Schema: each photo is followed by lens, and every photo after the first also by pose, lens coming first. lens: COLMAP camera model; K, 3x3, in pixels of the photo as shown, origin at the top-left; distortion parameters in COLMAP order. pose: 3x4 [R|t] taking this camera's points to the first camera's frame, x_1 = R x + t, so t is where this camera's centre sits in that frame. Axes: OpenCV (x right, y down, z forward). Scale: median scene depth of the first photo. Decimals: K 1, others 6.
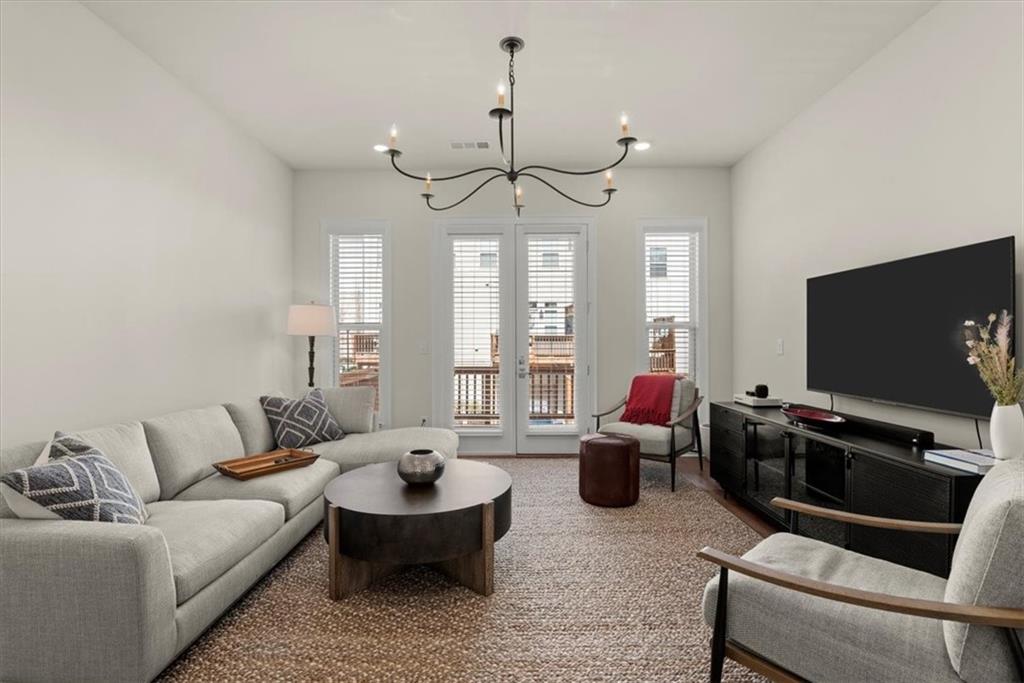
lens RADIAL K [[454.7, 0, 509.1], [0, 454.7, 337.1], [0, 0, 1]] dist [0.002156, 0.000029]
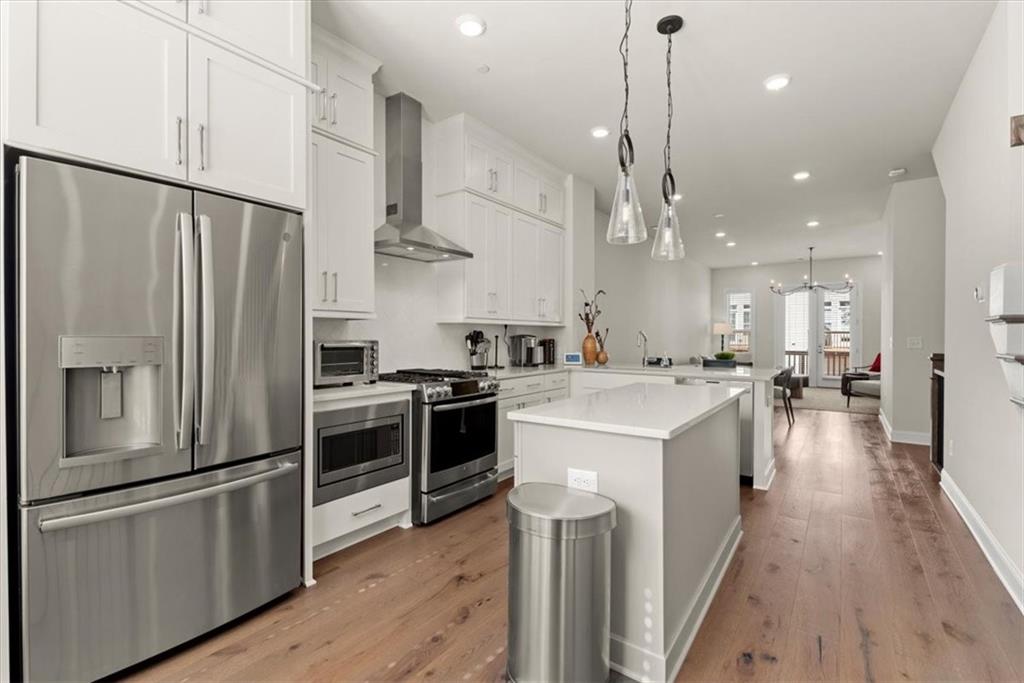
lens RADIAL K [[454.7, 0, 509.1], [0, 454.7, 337.1], [0, 0, 1]] dist [0.002156, 0.000029]
pose [[0.811096, 0.008470, -0.584852, 0.096007], [-0.000318, 0.999901, 0.014041, -0.022598], [0.584913, -0.011202, 0.811018, -1.748056]]
